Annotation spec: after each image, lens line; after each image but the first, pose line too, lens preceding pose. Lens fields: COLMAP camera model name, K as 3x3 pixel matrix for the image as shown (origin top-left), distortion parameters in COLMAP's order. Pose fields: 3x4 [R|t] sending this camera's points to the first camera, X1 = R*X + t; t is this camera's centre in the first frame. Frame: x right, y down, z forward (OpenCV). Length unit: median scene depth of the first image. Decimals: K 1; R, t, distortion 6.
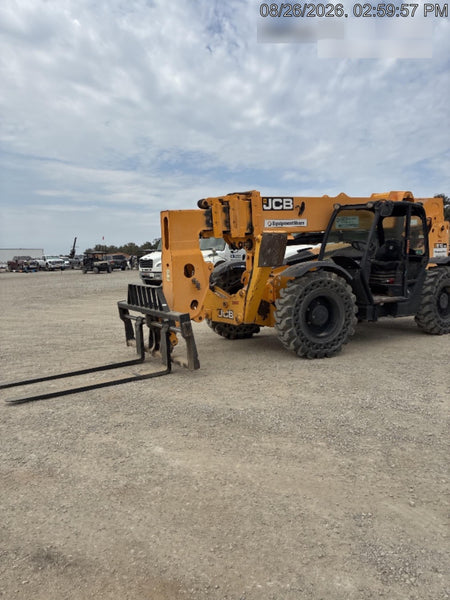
lens RADIAL K [[447.5, 0, 229.0], [0, 447.5, 299.8], [0, 0, 1]] dist [0.063872, -0.073842]
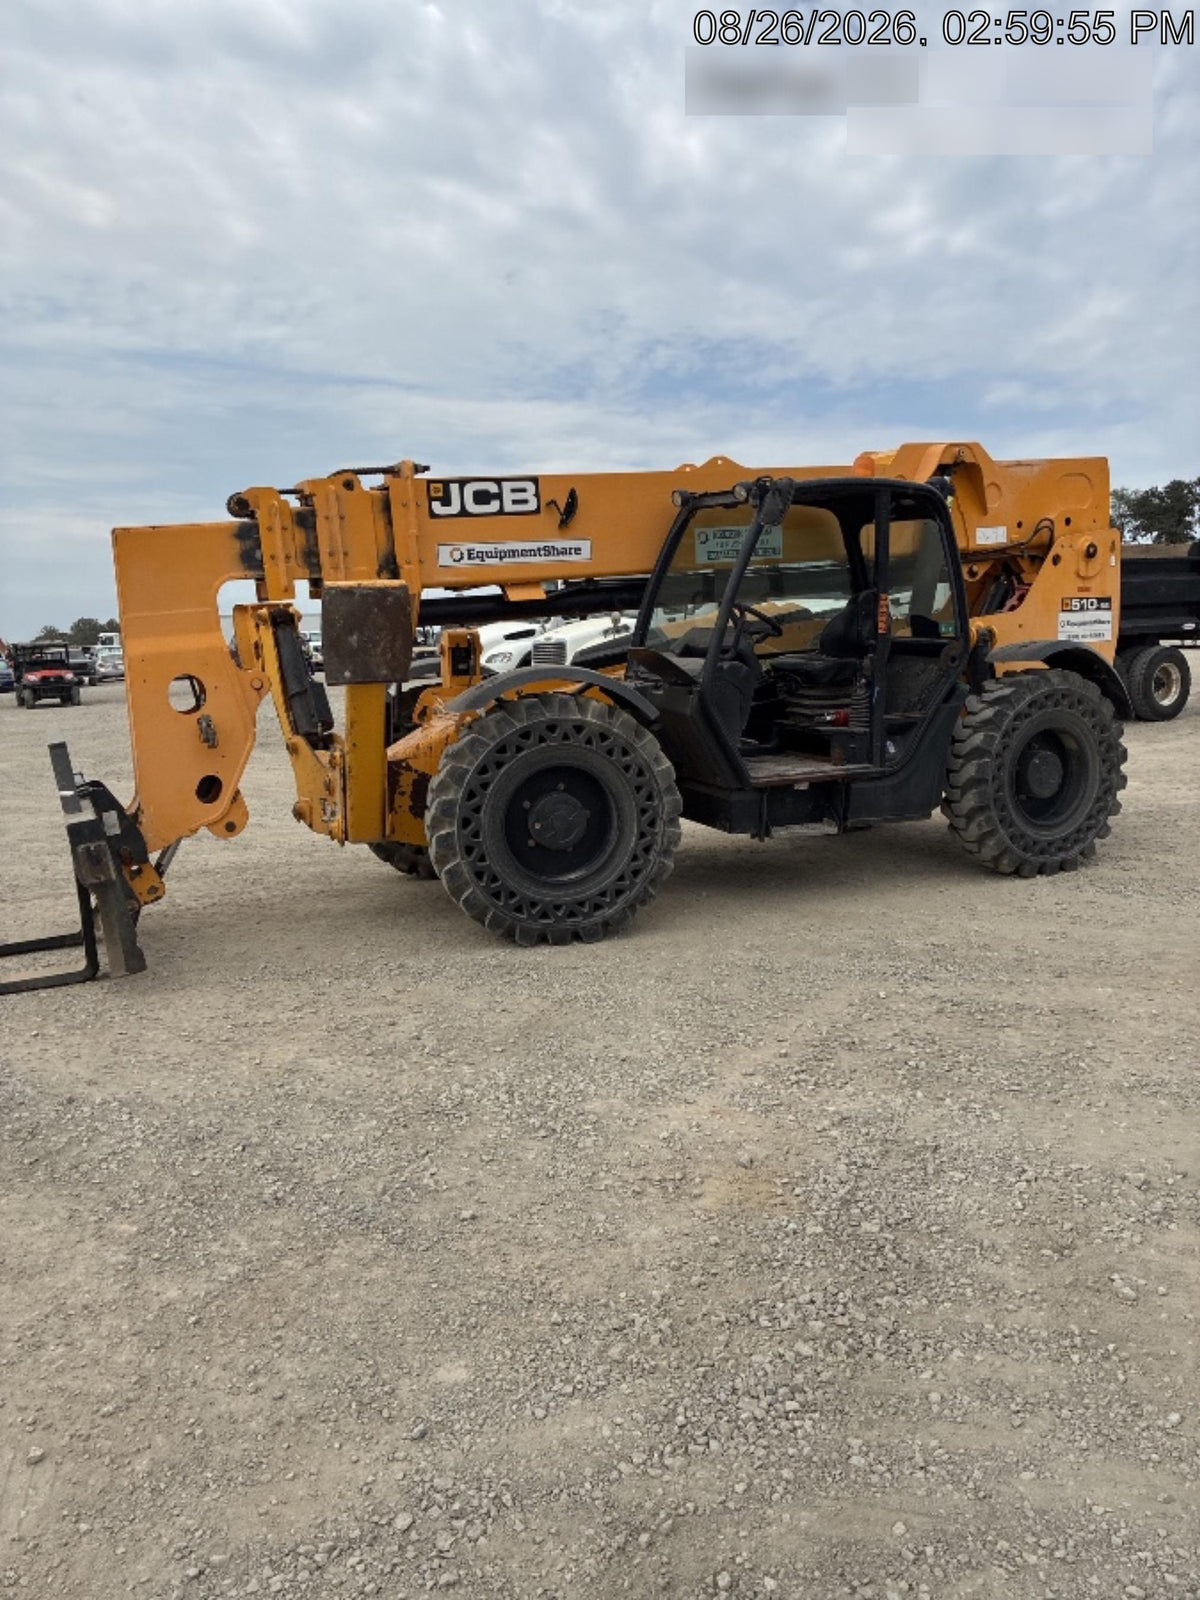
lens RADIAL K [[1193.3, 0, 615.1], [0, 1193.3, 804.3], [0, 0, 1]] dist [0.063872, -0.073842]
pose [[0.986042, 0.009758, -0.166209, 0.366124], [-0.001372, 0.998723, 0.050495, -0.023304], [0.166489, -0.049562, 0.984797, 0.091130]]
